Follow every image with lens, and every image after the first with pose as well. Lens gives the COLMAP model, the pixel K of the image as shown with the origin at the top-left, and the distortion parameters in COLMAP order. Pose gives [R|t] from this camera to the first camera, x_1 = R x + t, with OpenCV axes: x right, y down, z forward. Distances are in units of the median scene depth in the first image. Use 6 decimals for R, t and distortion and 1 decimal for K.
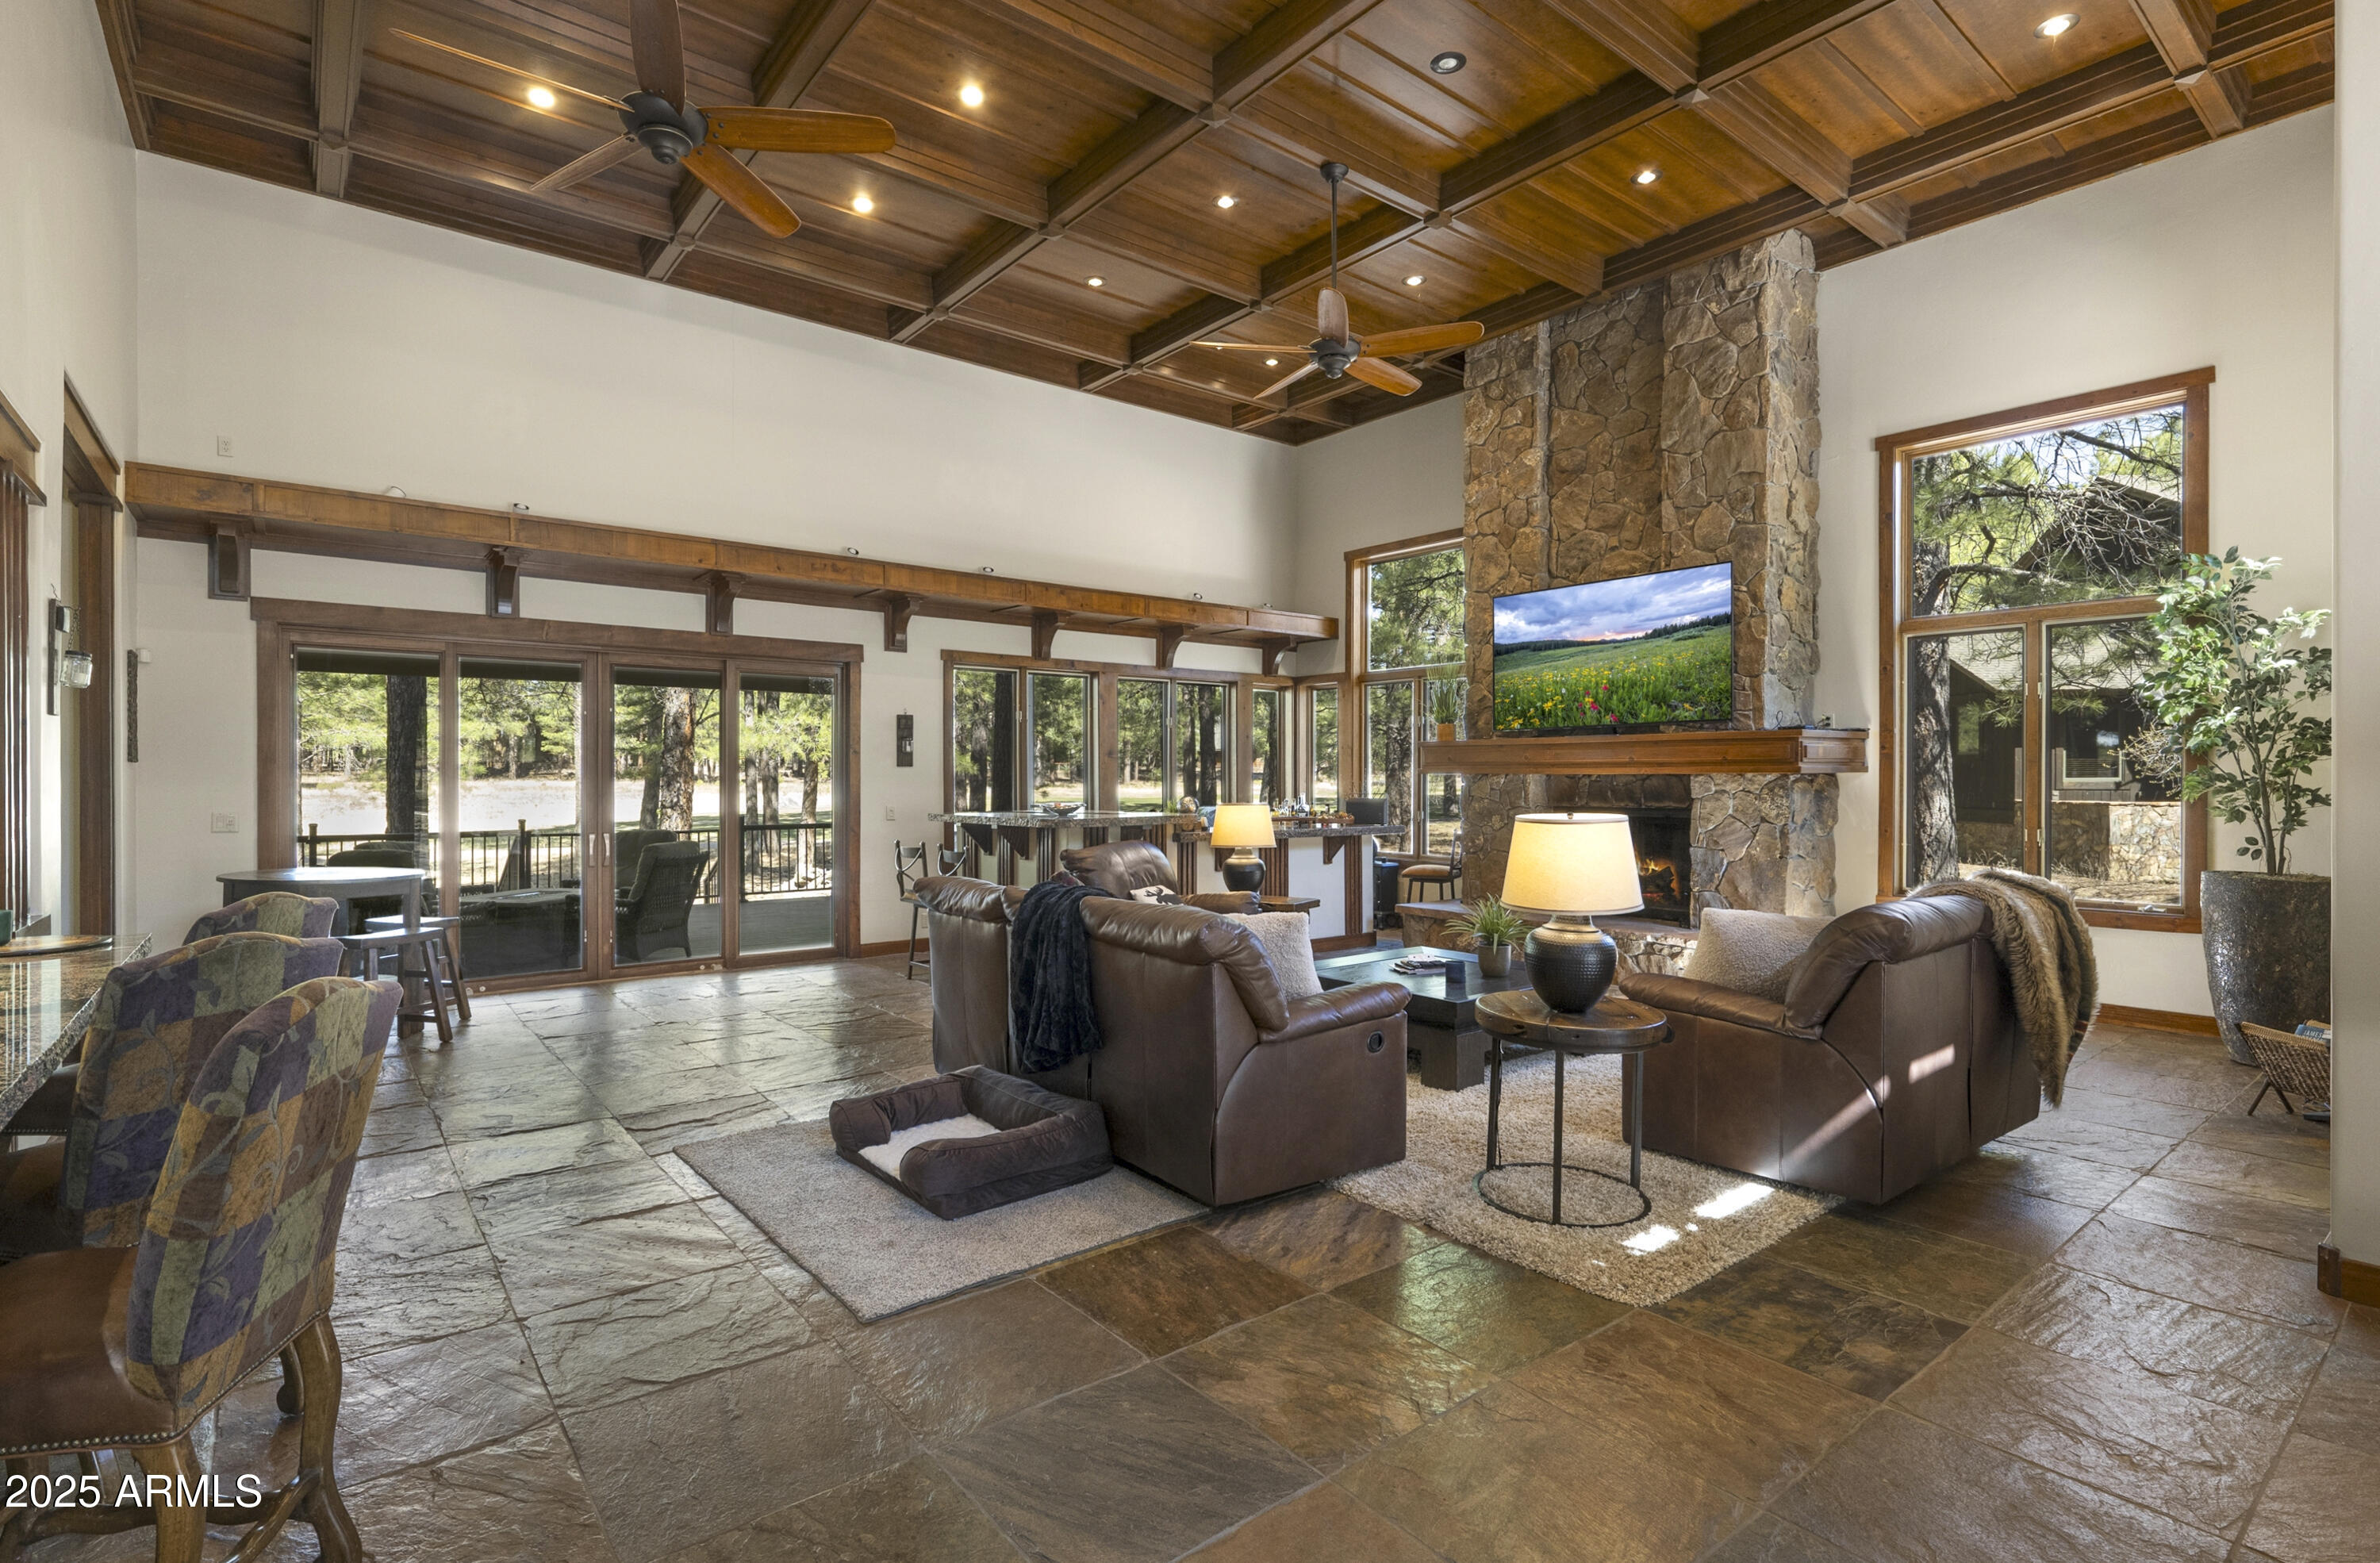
lens RADIAL K [[1124.0, 0, 1177.3], [0, 1124.0, 803.3], [0, 0, 1]] dist [-0.004305, -0.000391]
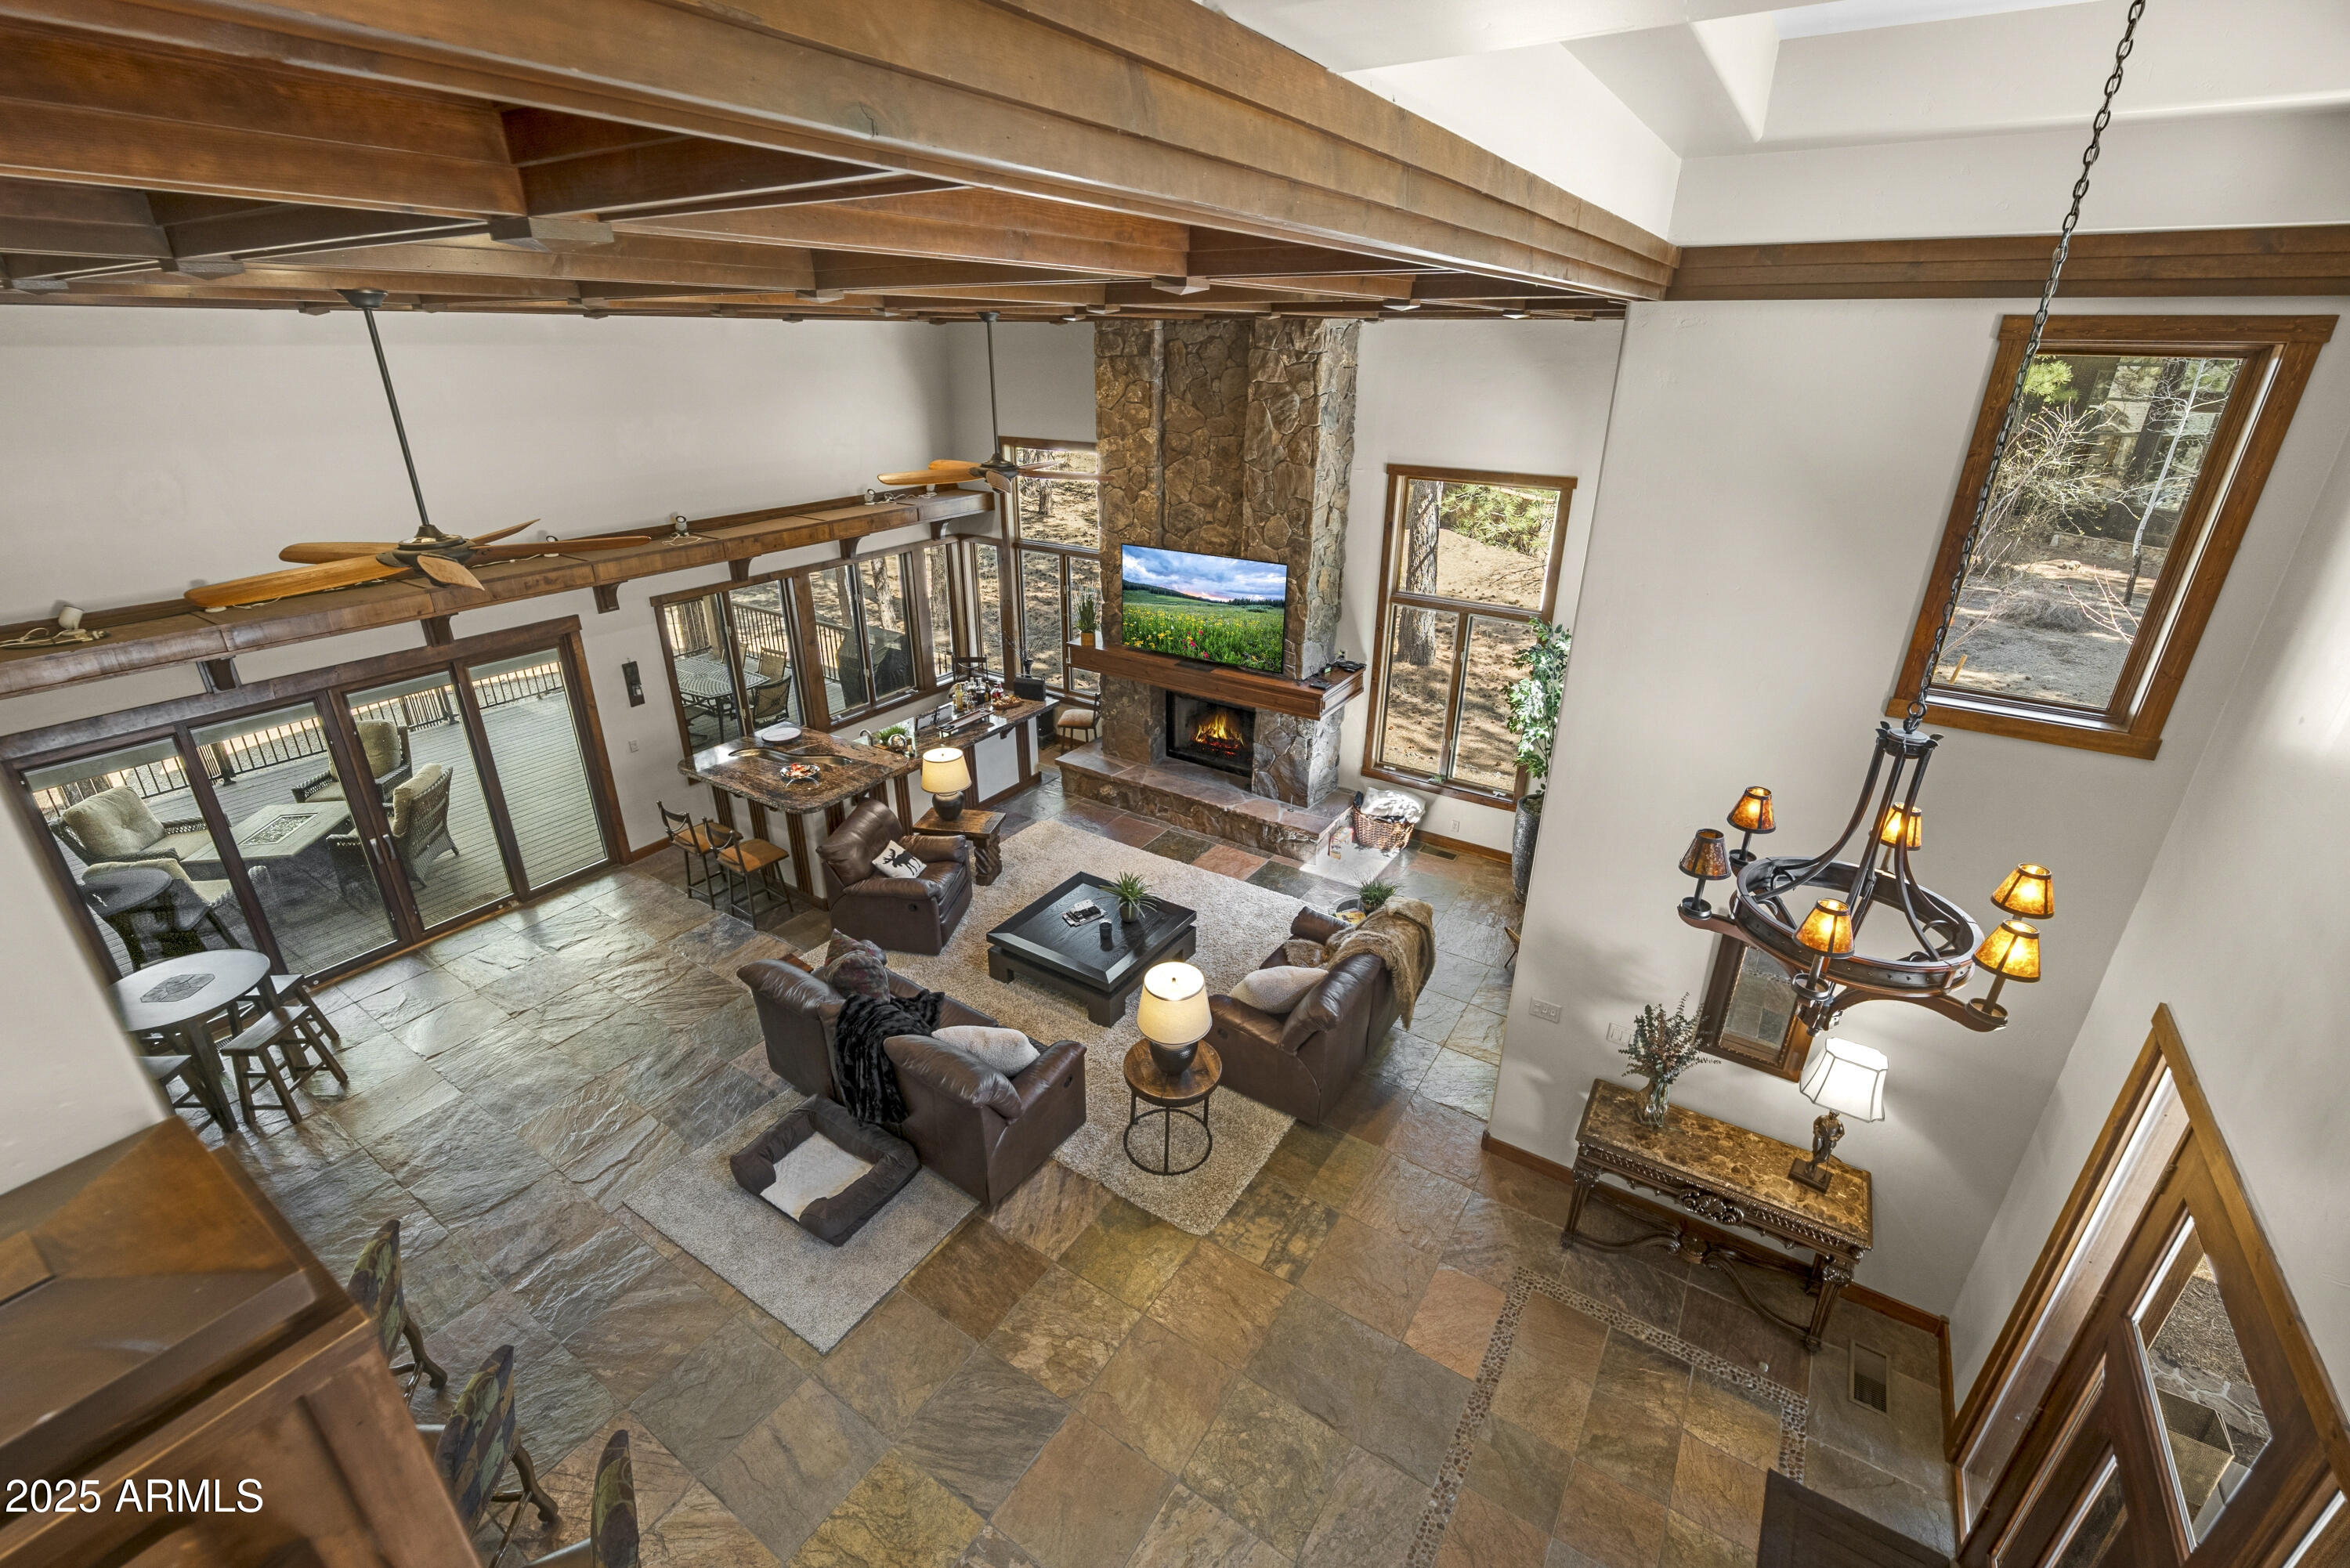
lens RADIAL K [[979.5, 0, 1175.0], [0, 979.5, 784.0], [0, 0, 1]] dist [-0.021733, -0.000065]
pose [[0.945784, -0.123914, 0.300231, -0.034155], [-0.004910, 0.918804, 0.394683, -0.425966], [-0.324760, -0.374758, 0.868382, -0.105094]]
